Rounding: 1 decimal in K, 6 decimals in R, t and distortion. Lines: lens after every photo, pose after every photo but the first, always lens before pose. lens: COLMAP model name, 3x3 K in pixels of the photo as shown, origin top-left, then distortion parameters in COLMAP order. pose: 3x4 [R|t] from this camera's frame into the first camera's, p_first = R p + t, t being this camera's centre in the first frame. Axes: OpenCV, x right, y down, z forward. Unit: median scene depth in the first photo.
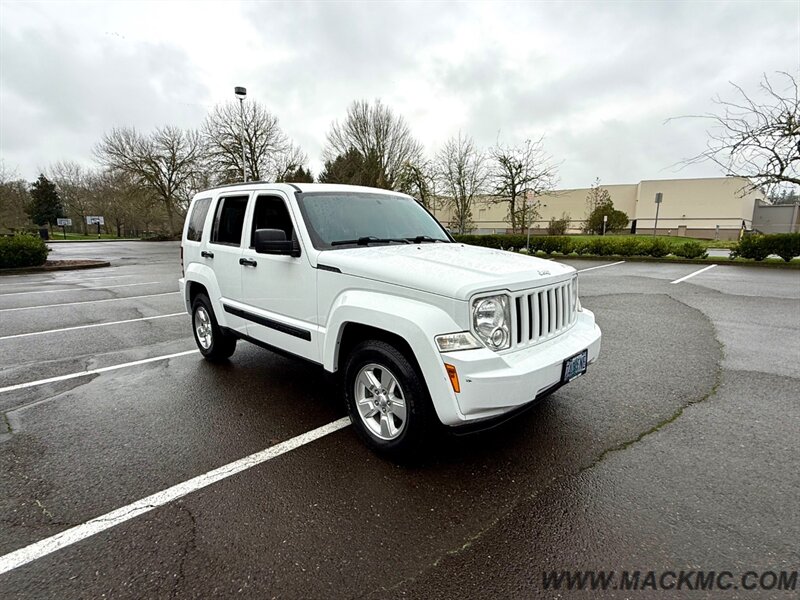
lens RADIAL K [[410.4, 0, 400.0], [0, 410.4, 300.0], [0, 0, 1]] dist [0.000000, -0.000537]
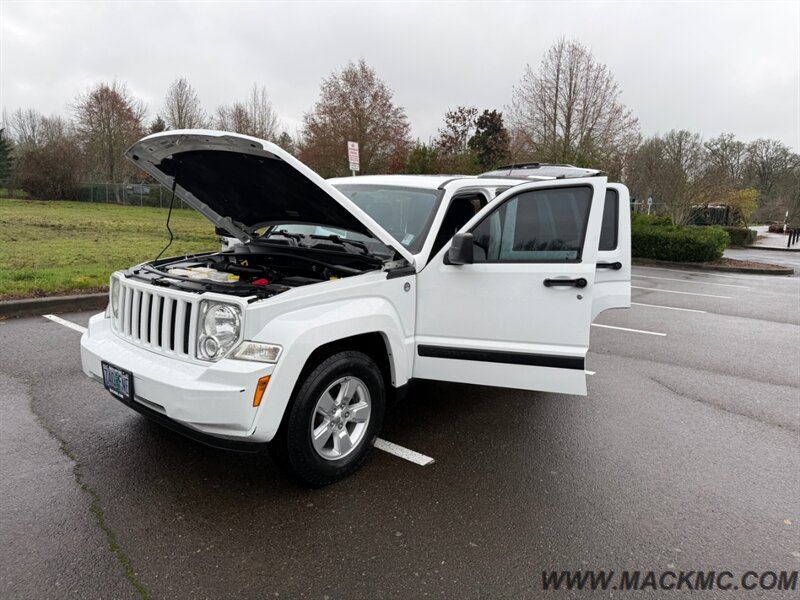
lens RADIAL K [[563.1, 0, 395.7], [0, 563.1, 287.4], [0, 0, 1]] dist [0.085775, -0.108586]
pose [[0.109777, 0.149397, -0.982664, 0.123445], [-0.208593, 0.970086, 0.124182, -0.023185], [0.971822, 0.191345, 0.137656, 0.096741]]
